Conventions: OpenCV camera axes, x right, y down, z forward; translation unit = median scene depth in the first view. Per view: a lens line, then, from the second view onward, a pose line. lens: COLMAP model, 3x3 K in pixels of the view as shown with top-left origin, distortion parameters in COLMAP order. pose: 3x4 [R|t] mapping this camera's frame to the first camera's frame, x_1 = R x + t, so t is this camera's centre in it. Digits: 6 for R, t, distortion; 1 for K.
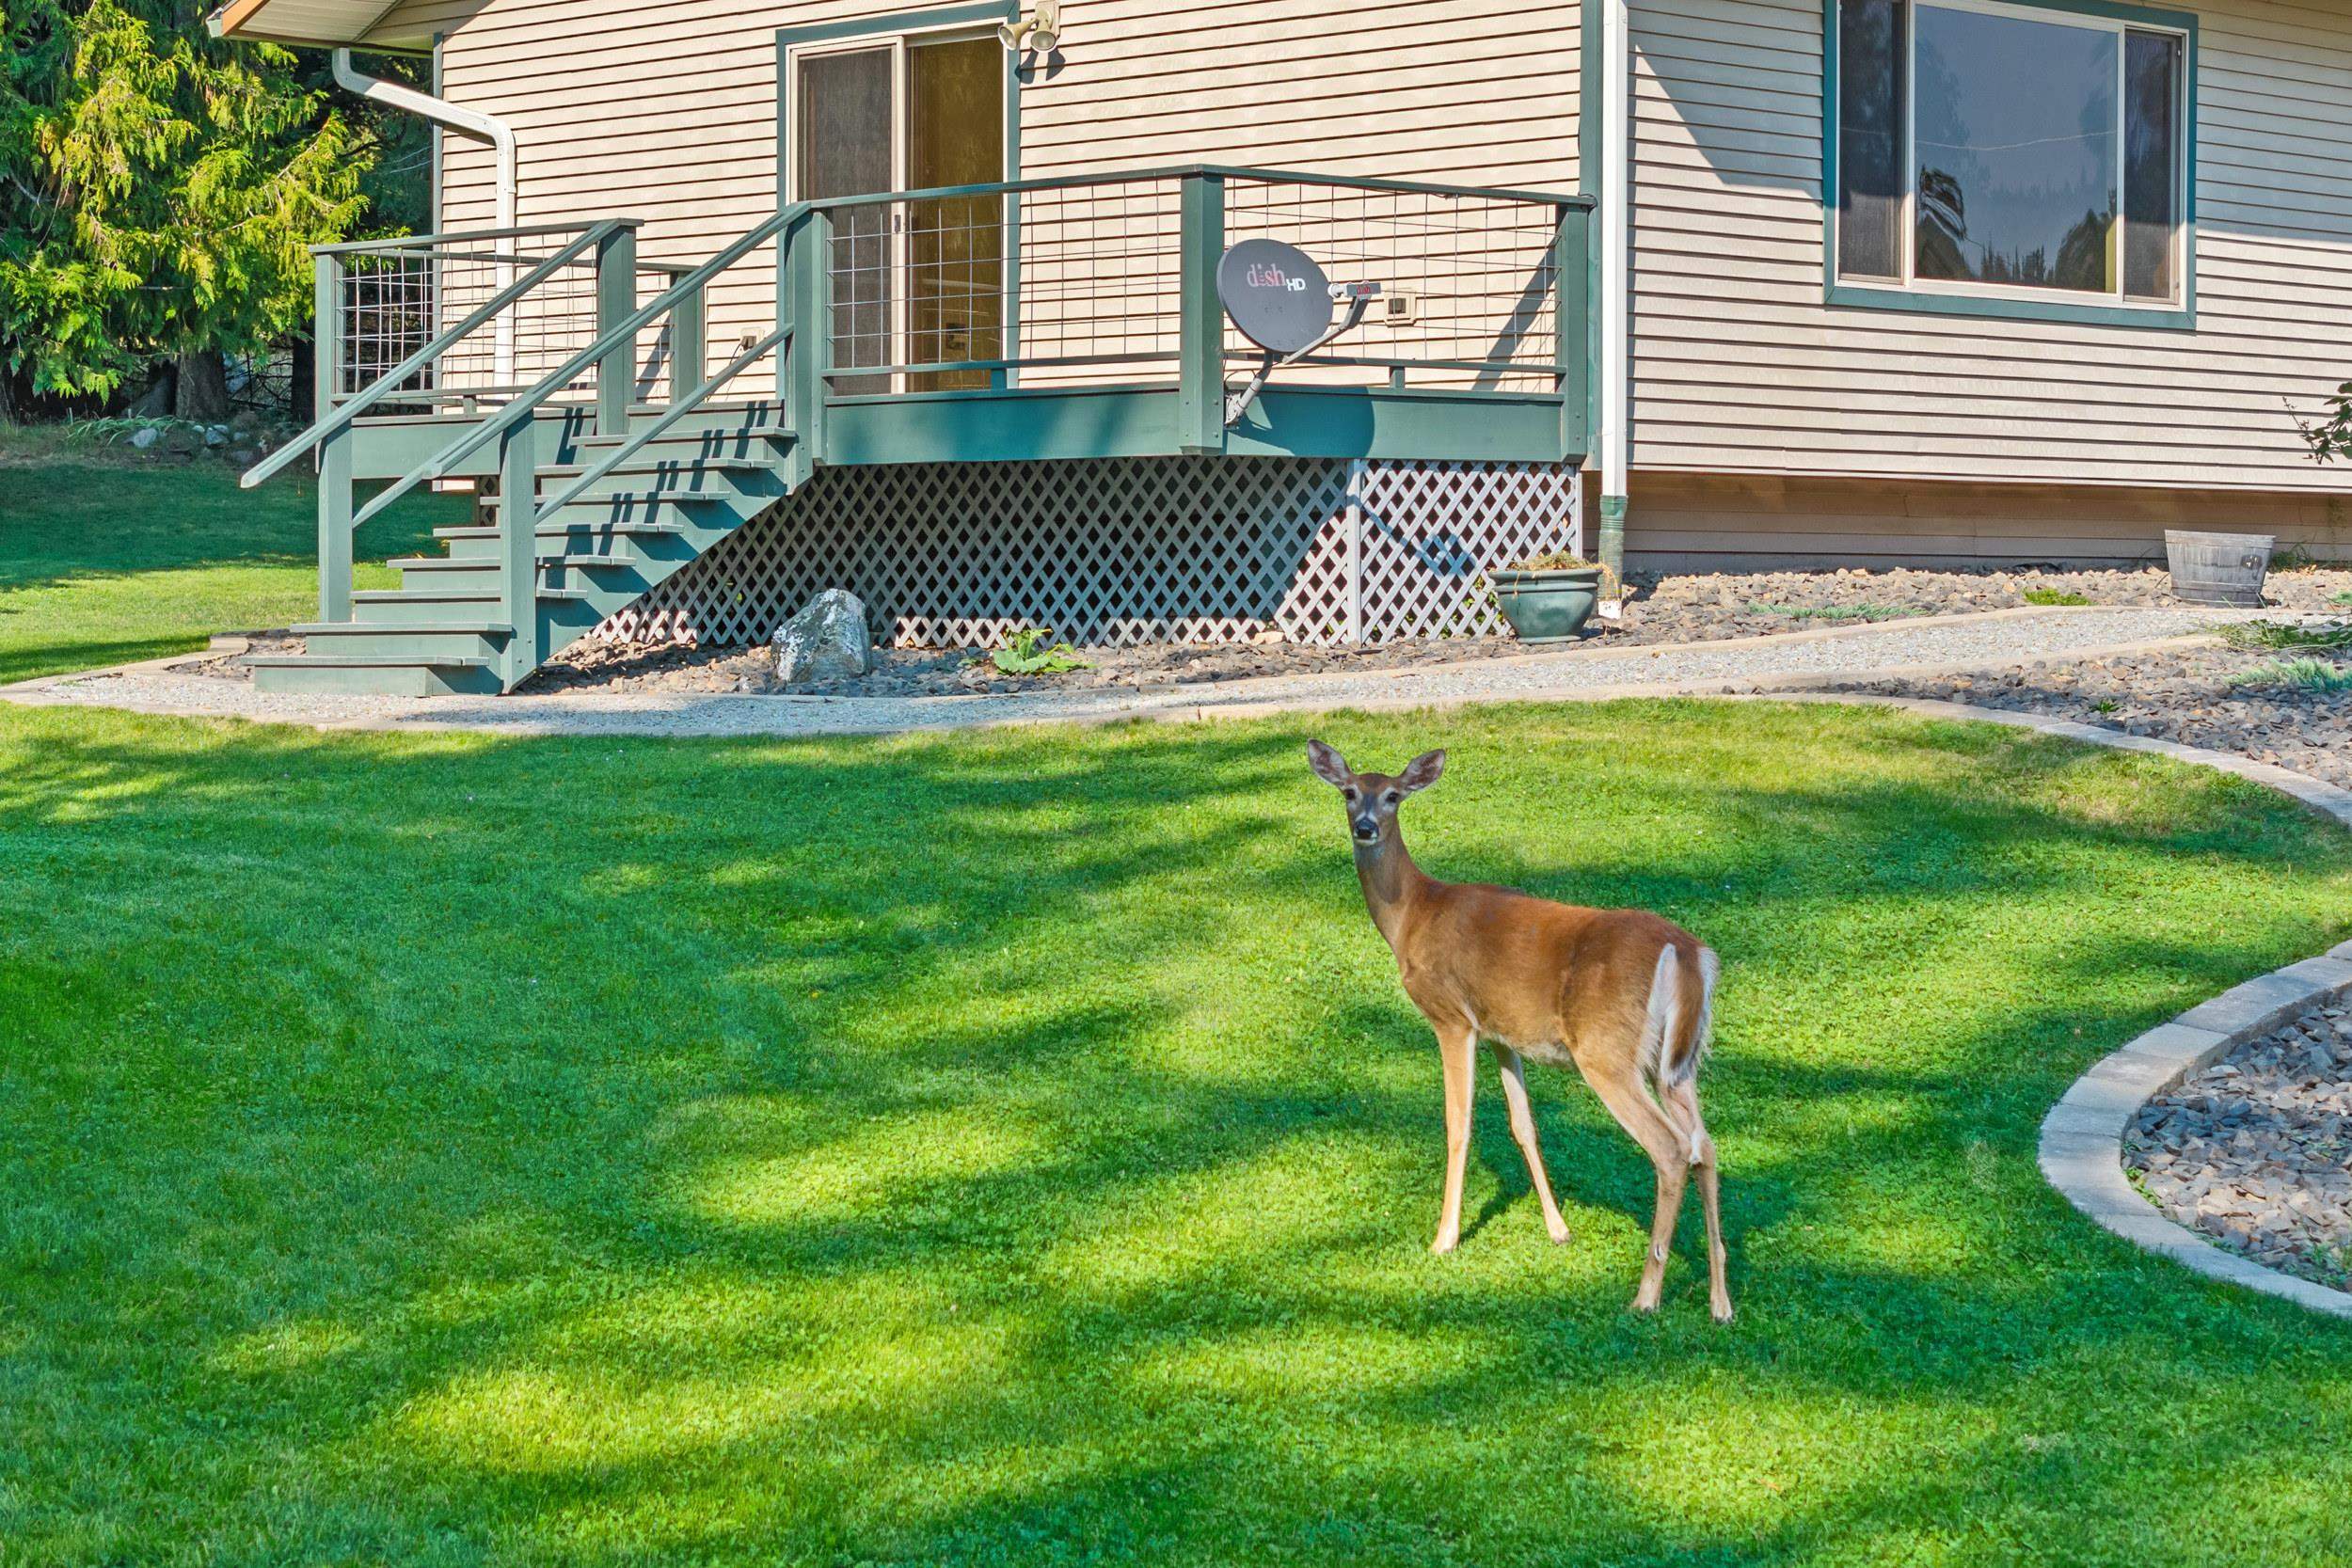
lens RADIAL K [[4734.8, 0, 1172.1], [0, 4734.8, 733.8], [0, 0, 1]] dist [0.031055, -0.301420]
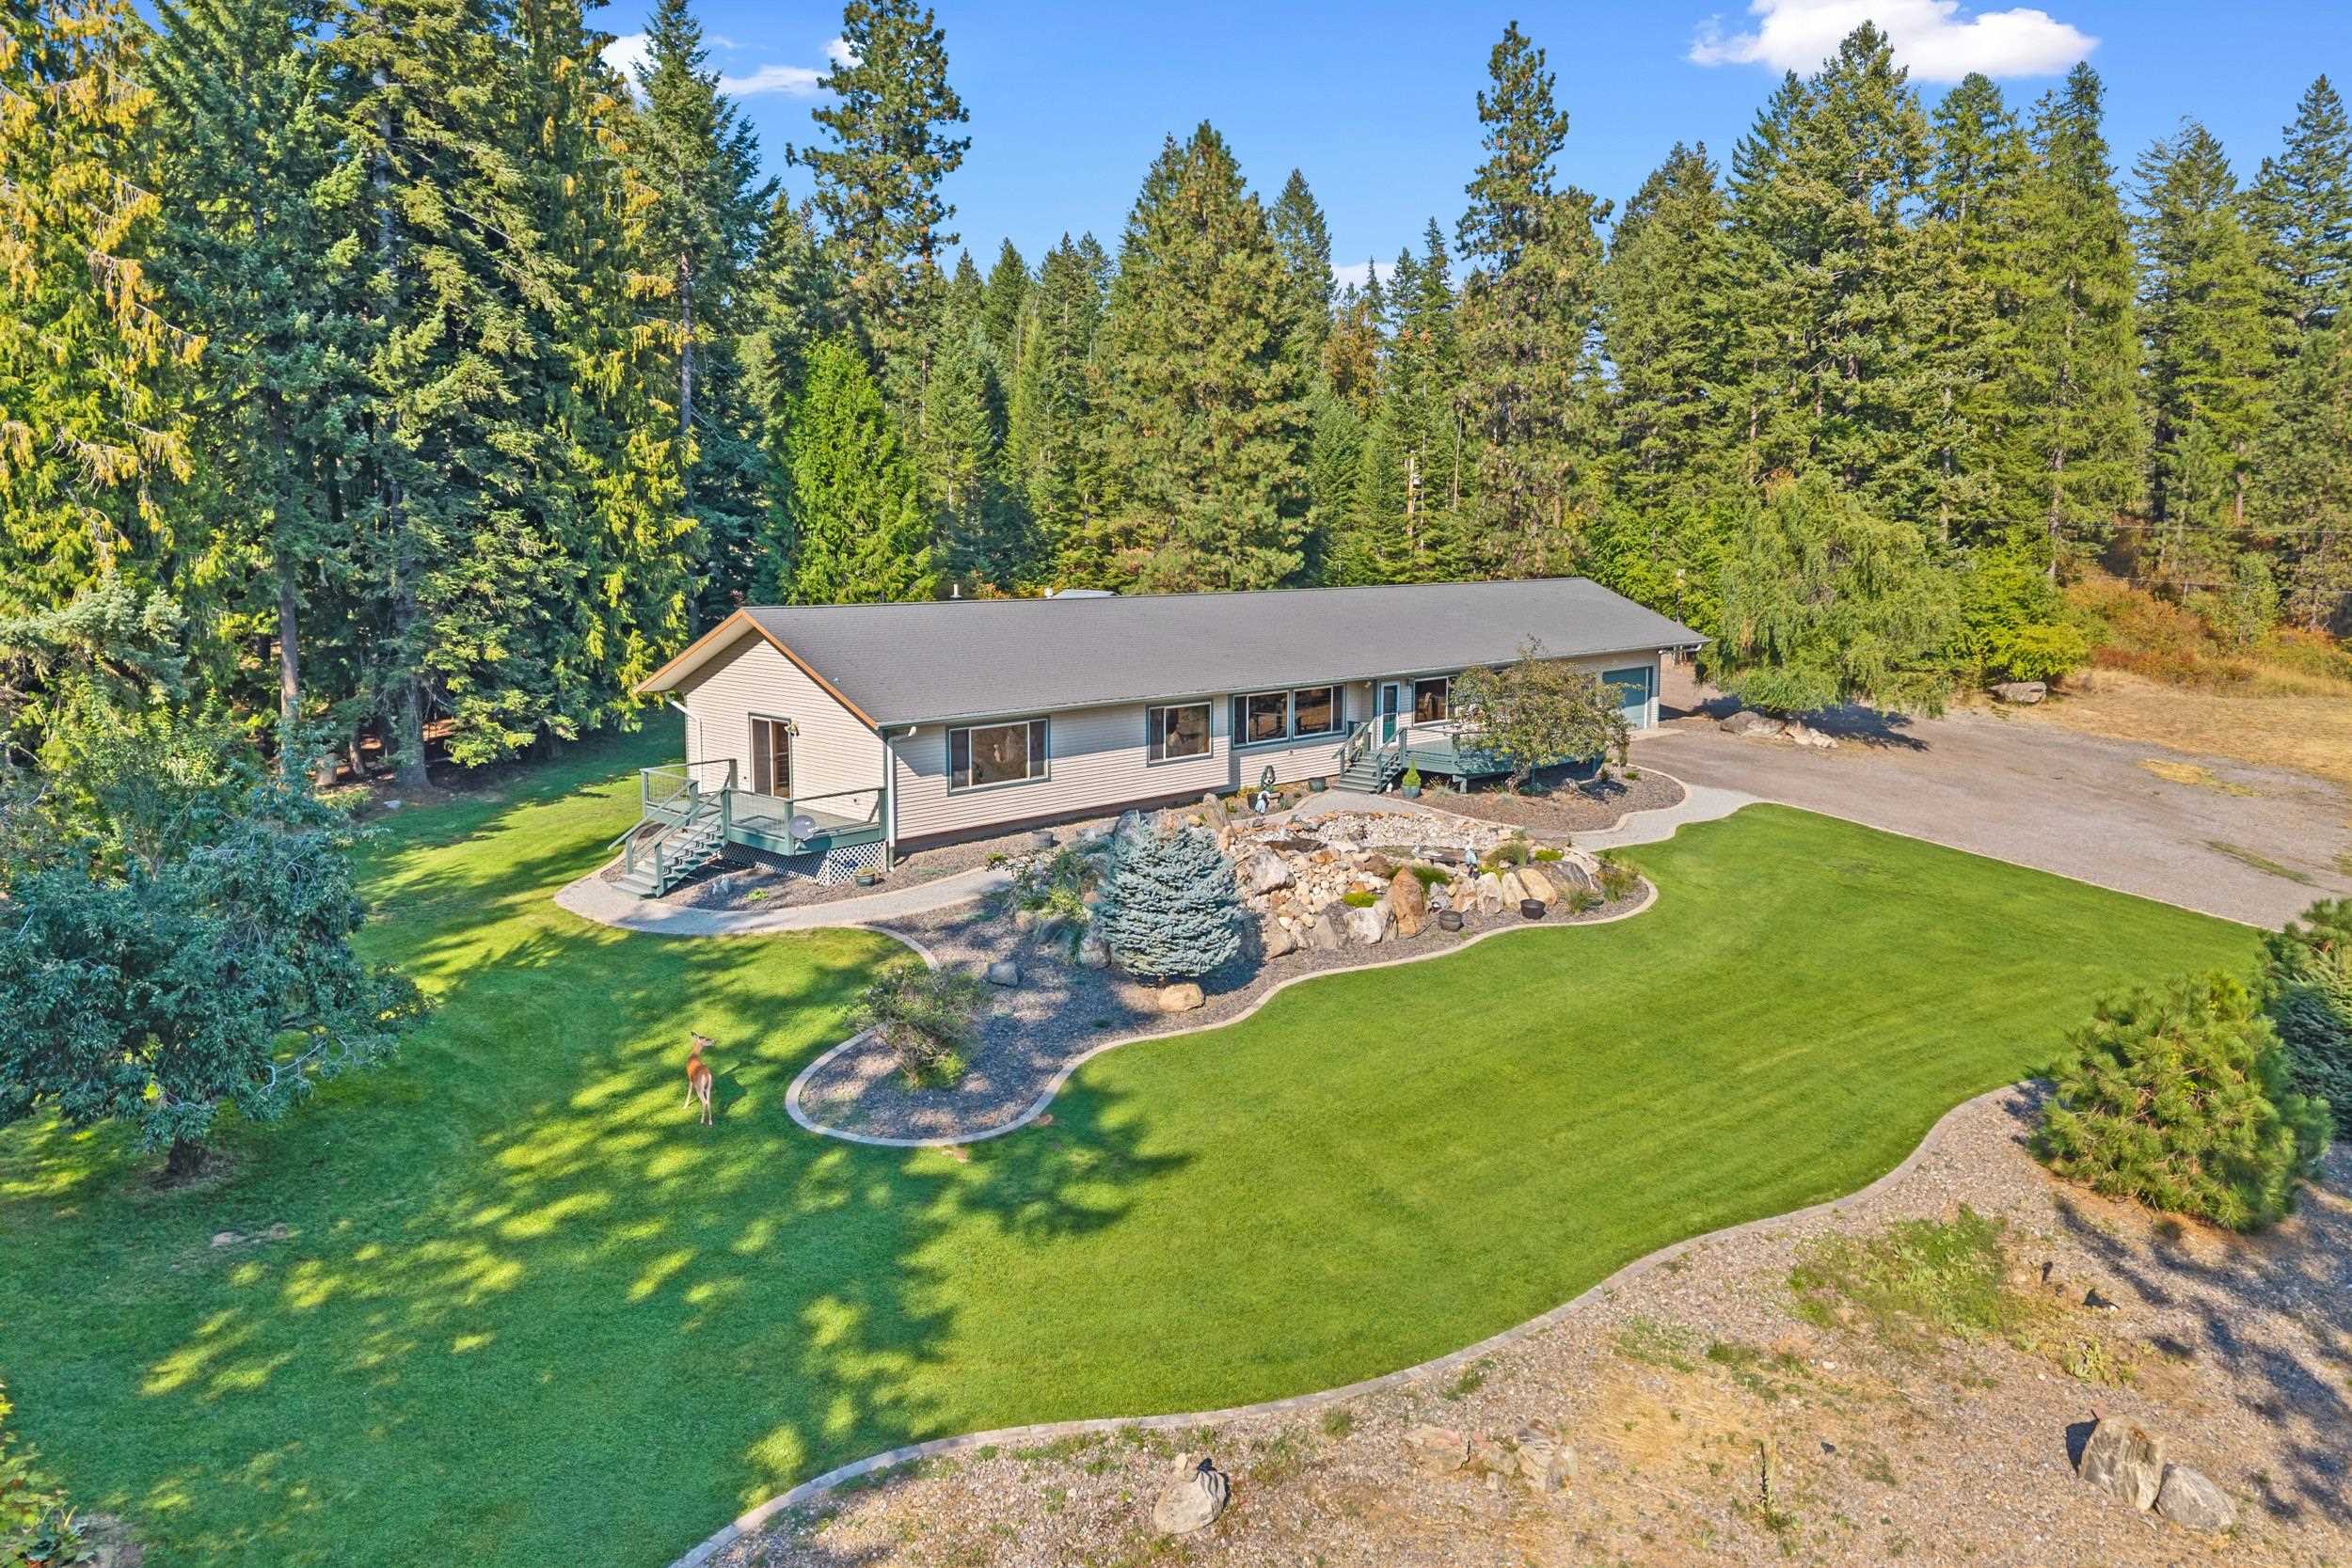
lens RADIAL K [[1614.2, 0, 1188.7], [0, 1614.2, 725.7], [0, 0, 1]] dist [0.018025, -0.010982]
pose [[0.999920, -0.001383, 0.012545, 0.391858], [0.000136, 0.995107, 0.098799, -0.349778], [-0.012621, -0.098789, 0.995028, -0.682167]]
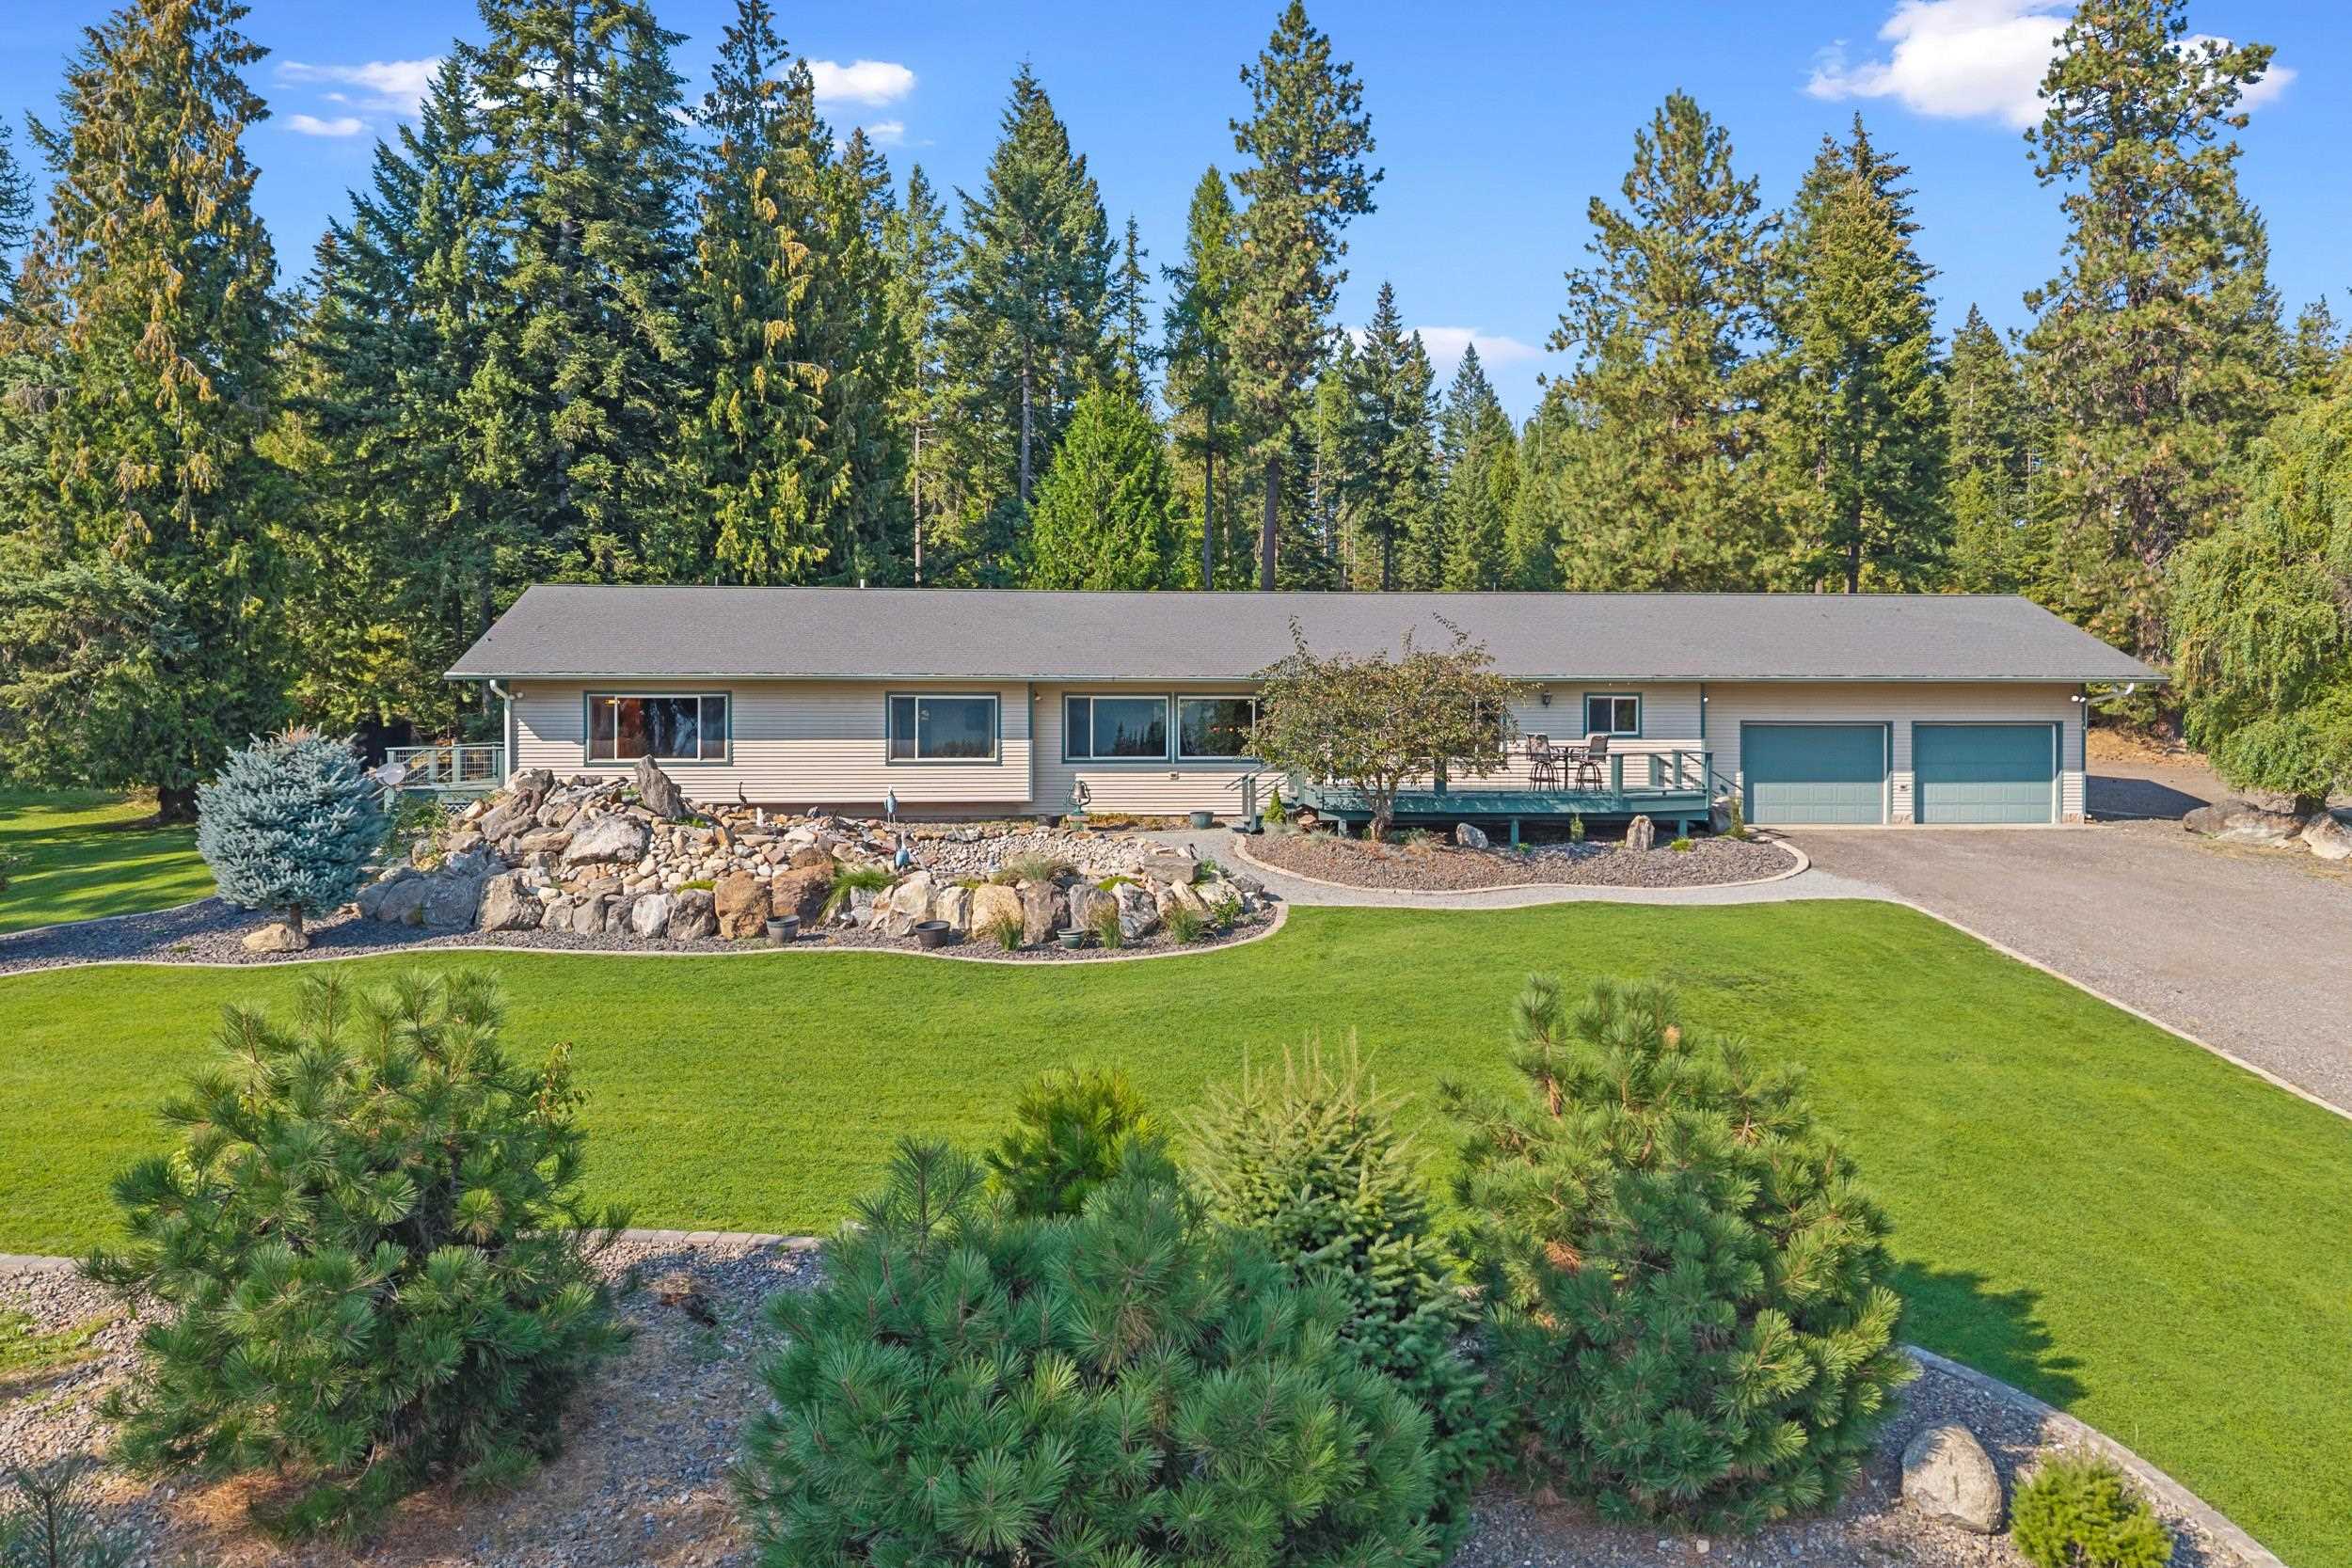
lens RADIAL K [[1614.2, 0, 1188.7], [0, 1614.2, 725.7], [0, 0, 1]] dist [0.018025, -0.010982]
pose [[0.753187, -0.003202, -0.657798, 1.686482], [-0.013823, 0.999690, -0.020694, -0.114077], [0.657661, 0.024679, 0.752910, 0.247683]]
